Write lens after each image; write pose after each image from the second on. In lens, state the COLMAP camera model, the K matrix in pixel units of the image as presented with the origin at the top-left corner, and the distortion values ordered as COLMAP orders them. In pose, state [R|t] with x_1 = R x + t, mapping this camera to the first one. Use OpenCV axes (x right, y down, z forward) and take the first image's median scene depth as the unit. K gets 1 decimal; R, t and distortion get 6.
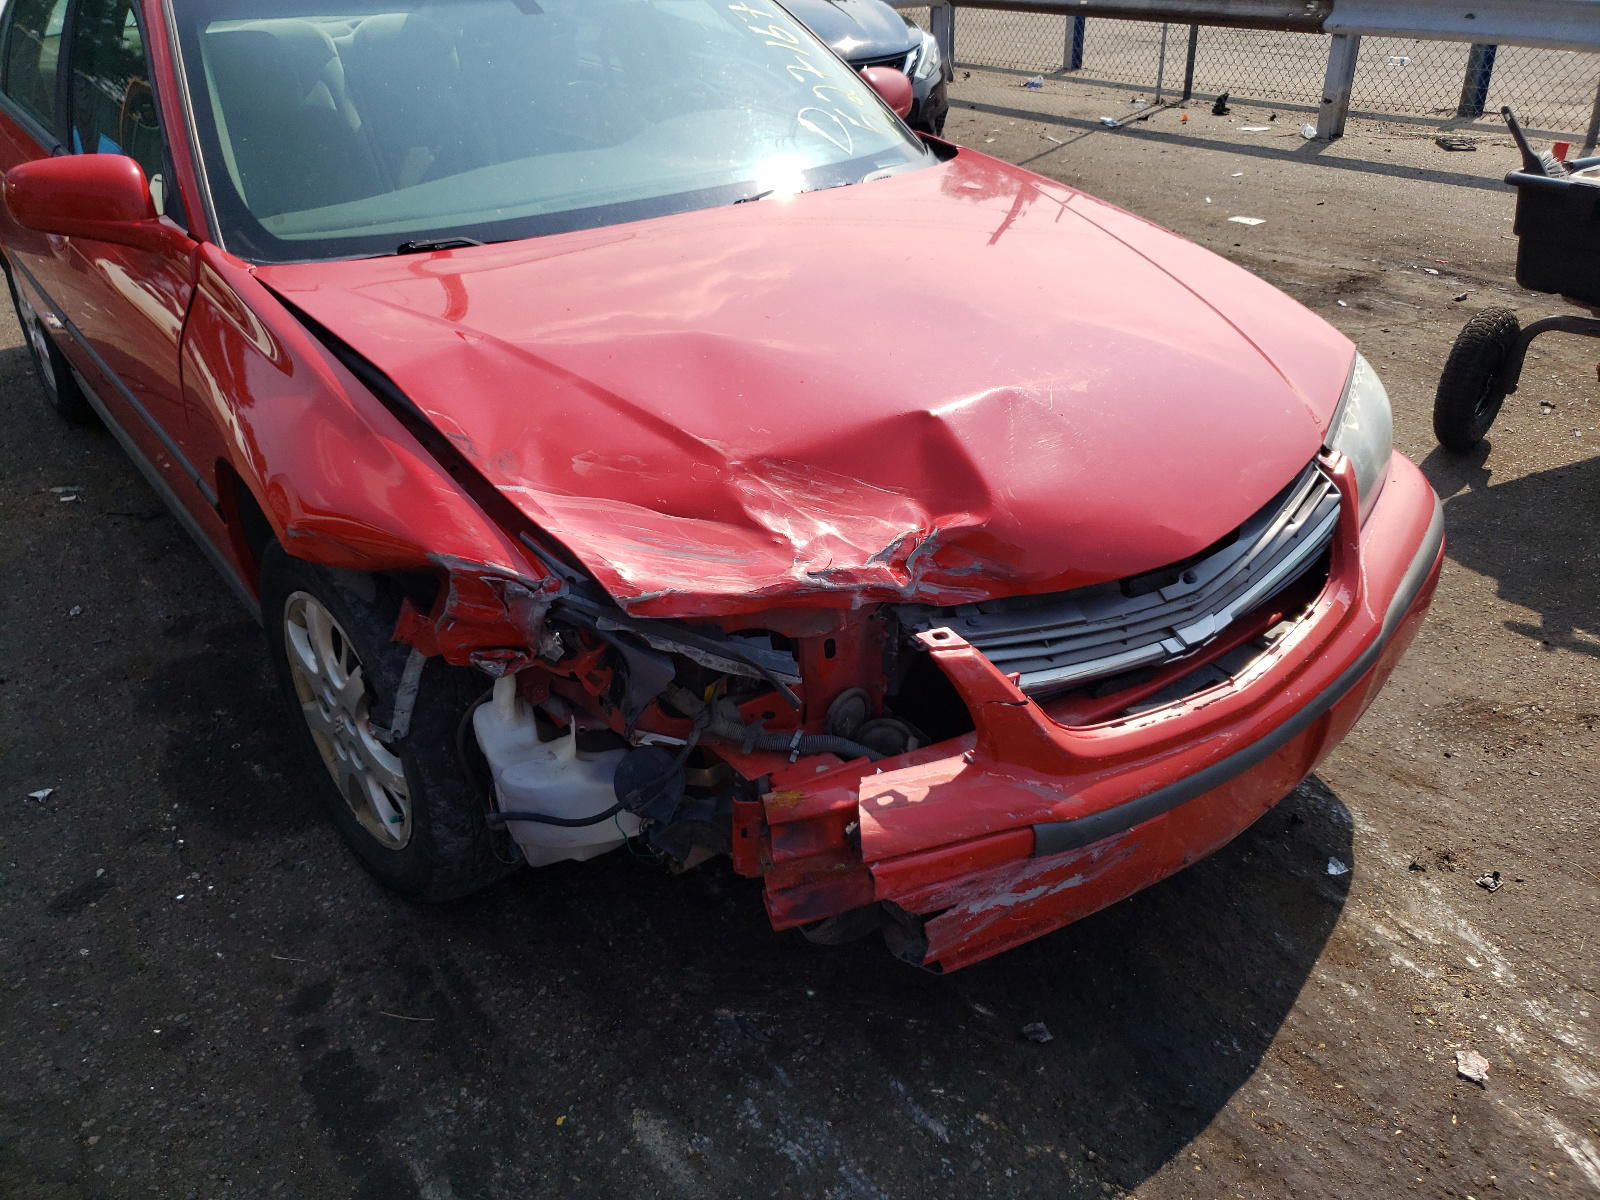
lens RADIAL K [[1280.9, 0, 790.7], [0, 1280.9, 598.1], [0, 0, 1]] dist [-0.038374, 0.076503]
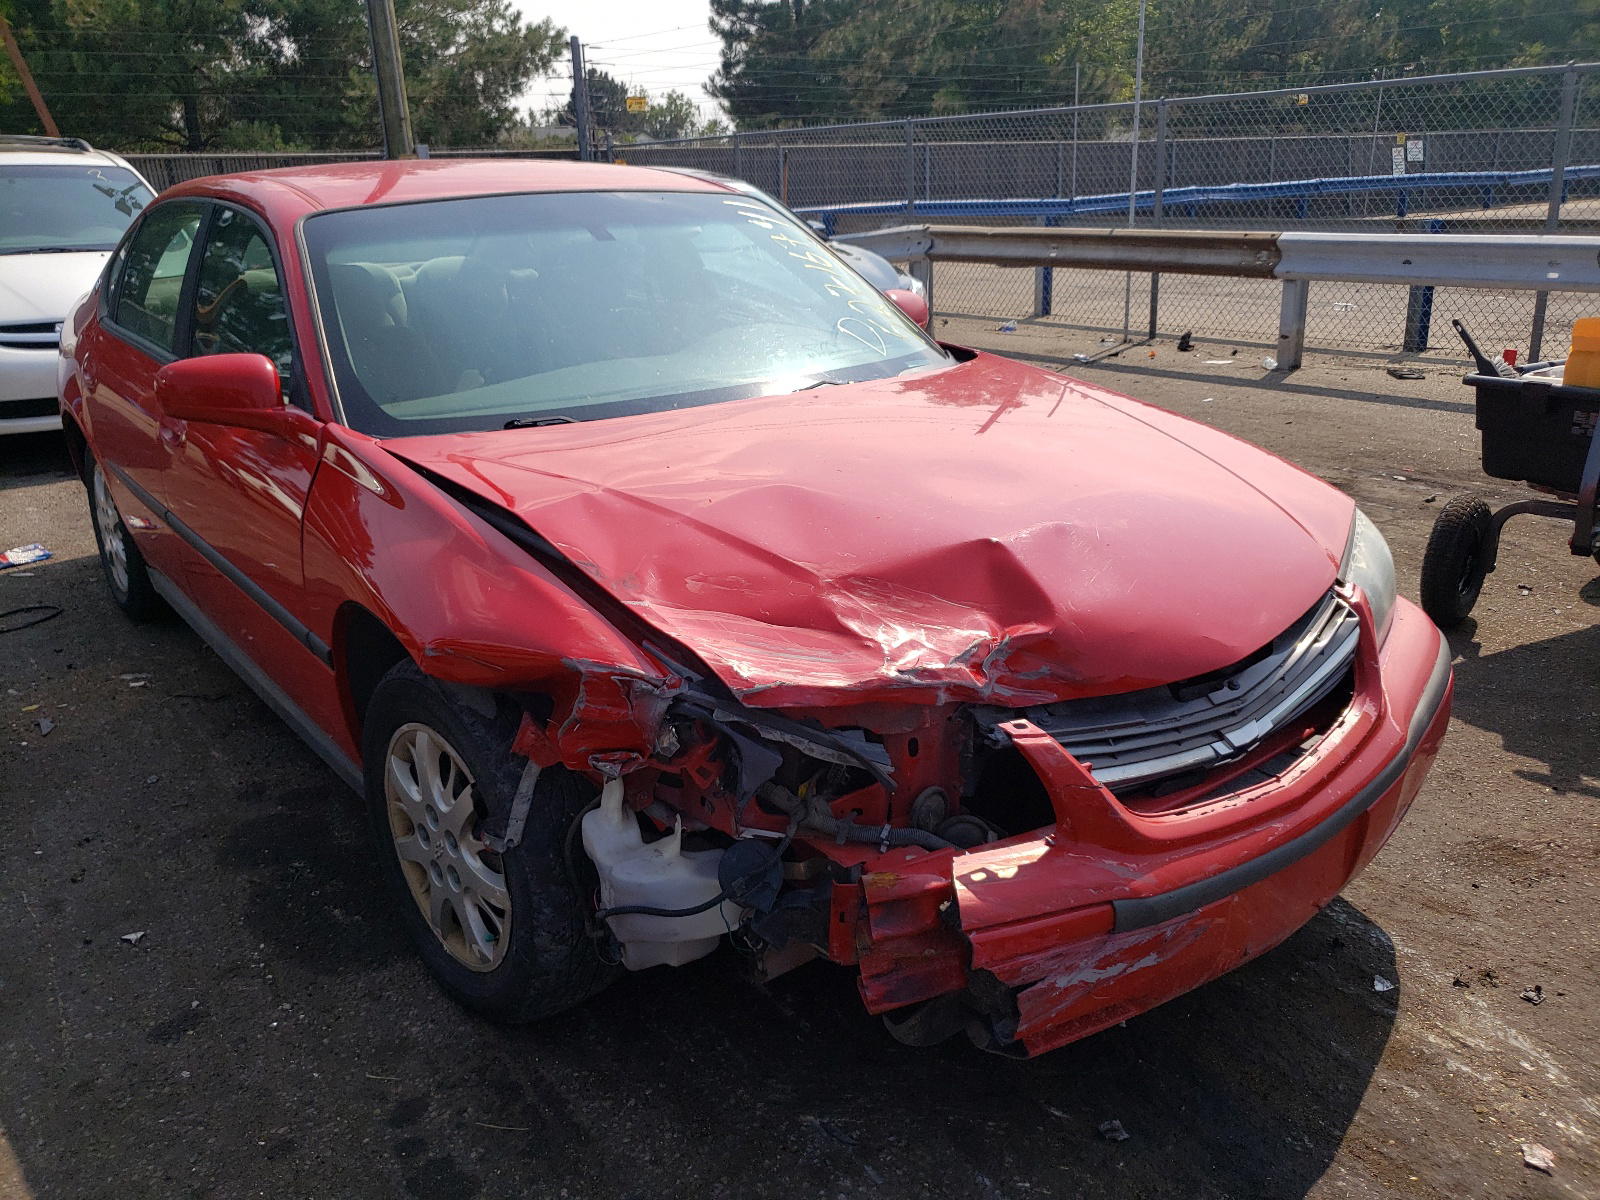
lens RADIAL K [[1268.4, 0, 765.6], [0, 1268.4, 605.0], [0, 0, 1]] dist [-0.002466, 0.017889]
pose [[0.999953, -0.009437, -0.002063, -0.079271], [0.008915, 0.983784, -0.179137, 0.095658], [0.003720, 0.179110, 0.983822, -0.088432]]
